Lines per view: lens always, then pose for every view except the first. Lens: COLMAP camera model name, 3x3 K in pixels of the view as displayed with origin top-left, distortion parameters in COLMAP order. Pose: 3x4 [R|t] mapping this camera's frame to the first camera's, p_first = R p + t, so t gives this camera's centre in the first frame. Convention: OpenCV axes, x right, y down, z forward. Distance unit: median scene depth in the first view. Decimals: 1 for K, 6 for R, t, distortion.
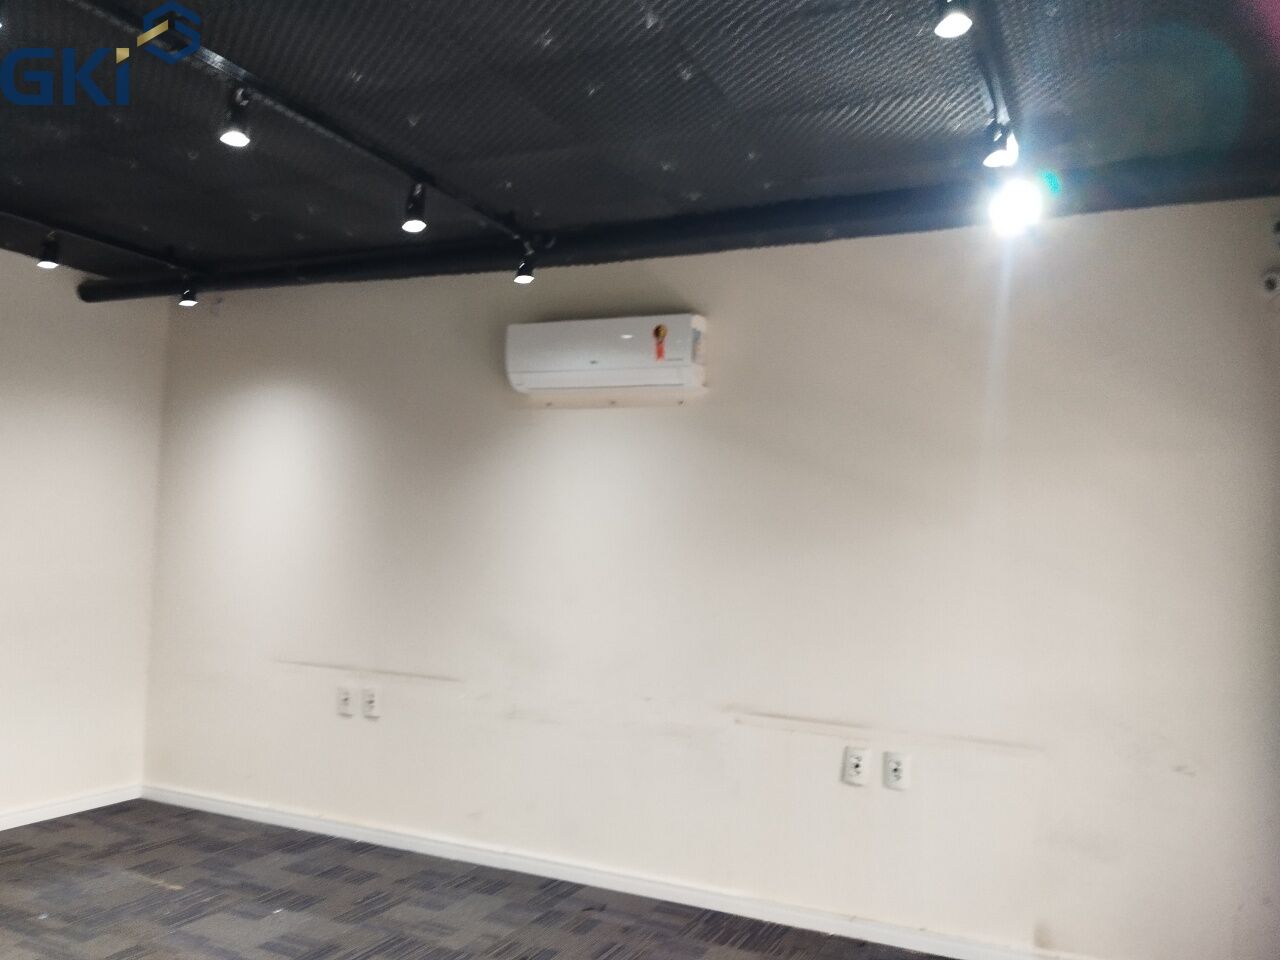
lens RADIAL K [[1051.4, 0, 639.7], [0, 1051.4, 489.4], [0, 0, 1]] dist [0.084195, -0.146171]
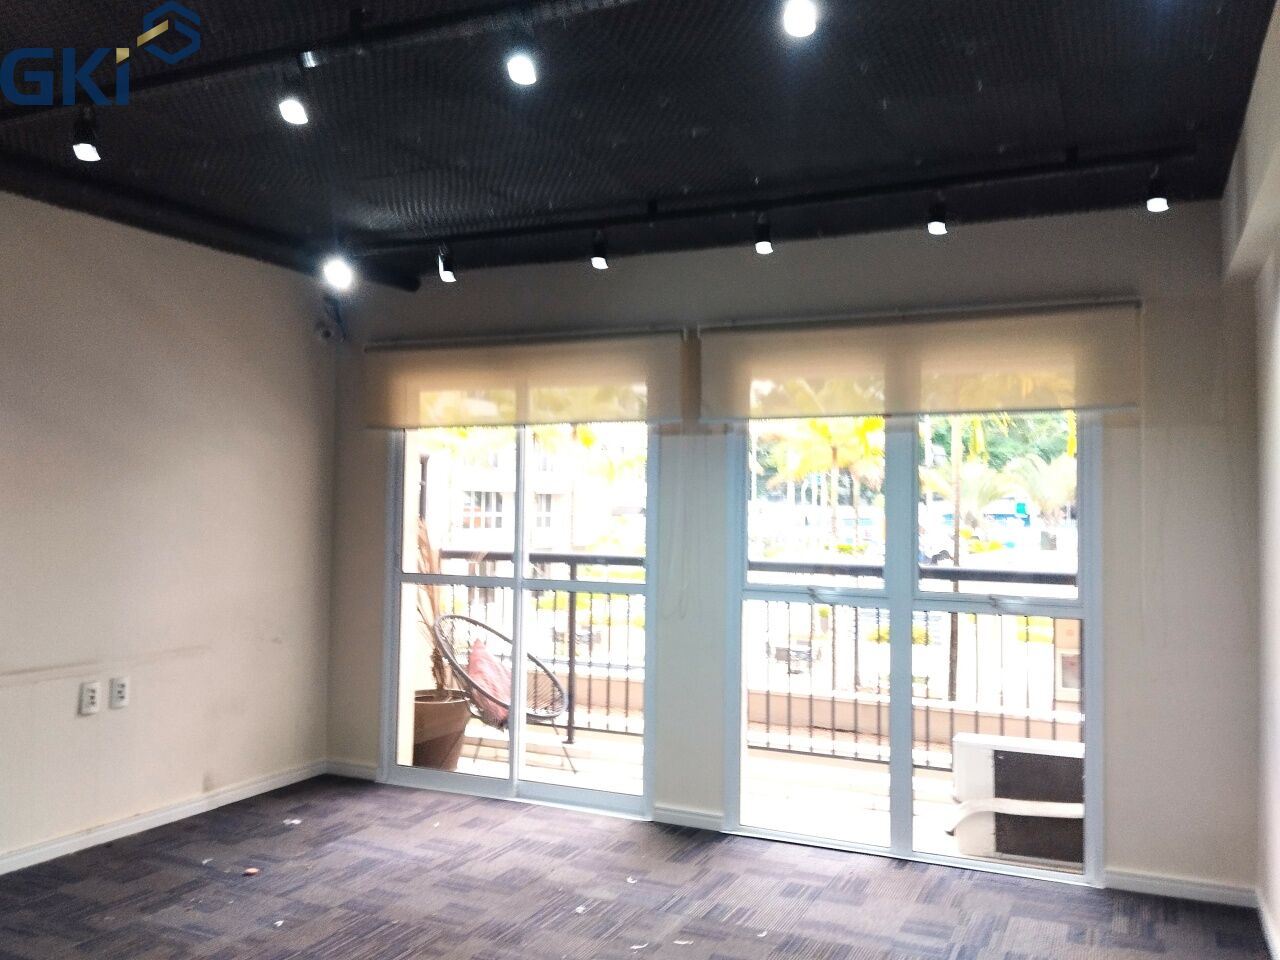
lens RADIAL K [[1064.7, 0, 640.0], [0, 1064.7, 480.0], [0, 0, 1]] dist [0.078444, -0.162515]
pose [[-0.000506, -0.008030, 0.999968, -1.032015], [-0.058486, 0.998256, 0.007987, -0.010909], [-0.998288, -0.058480, -0.000975, 0.492383]]
